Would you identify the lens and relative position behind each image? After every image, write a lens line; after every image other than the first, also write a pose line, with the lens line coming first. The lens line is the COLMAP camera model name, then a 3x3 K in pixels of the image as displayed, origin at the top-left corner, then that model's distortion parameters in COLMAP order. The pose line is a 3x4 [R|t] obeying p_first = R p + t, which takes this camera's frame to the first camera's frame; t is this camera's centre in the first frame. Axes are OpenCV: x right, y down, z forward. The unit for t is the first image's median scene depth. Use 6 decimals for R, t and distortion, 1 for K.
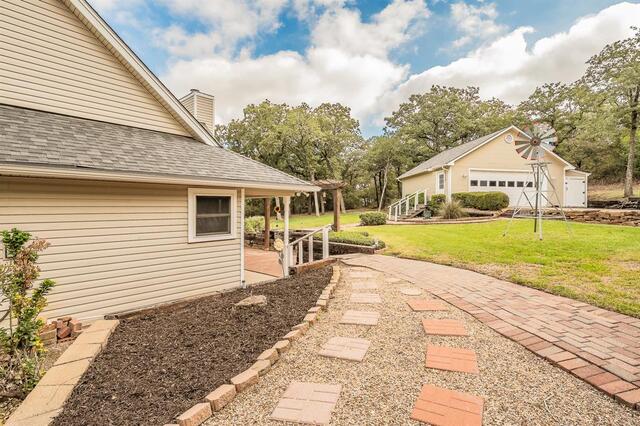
lens RADIAL K [[316.1, 0, 319.3], [0, 316.1, 209.9], [0, 0, 1]] dist [-0.000996, -0.000128]
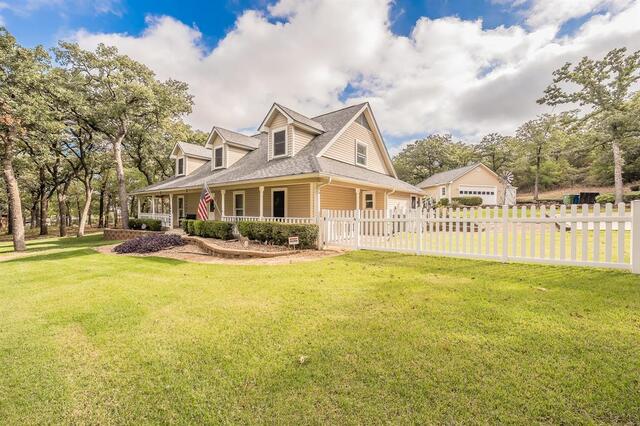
lens RADIAL K [[249.9, 0, 322.0], [0, 249.9, 210.8], [0, 0, 1]] dist [0.003018, 0.000102]
pose [[0.997455, -0.003345, 0.071225, -0.483476], [0.003769, 0.999976, -0.005823, 0.034961], [-0.071204, 0.006077, 0.997443, -0.481522]]
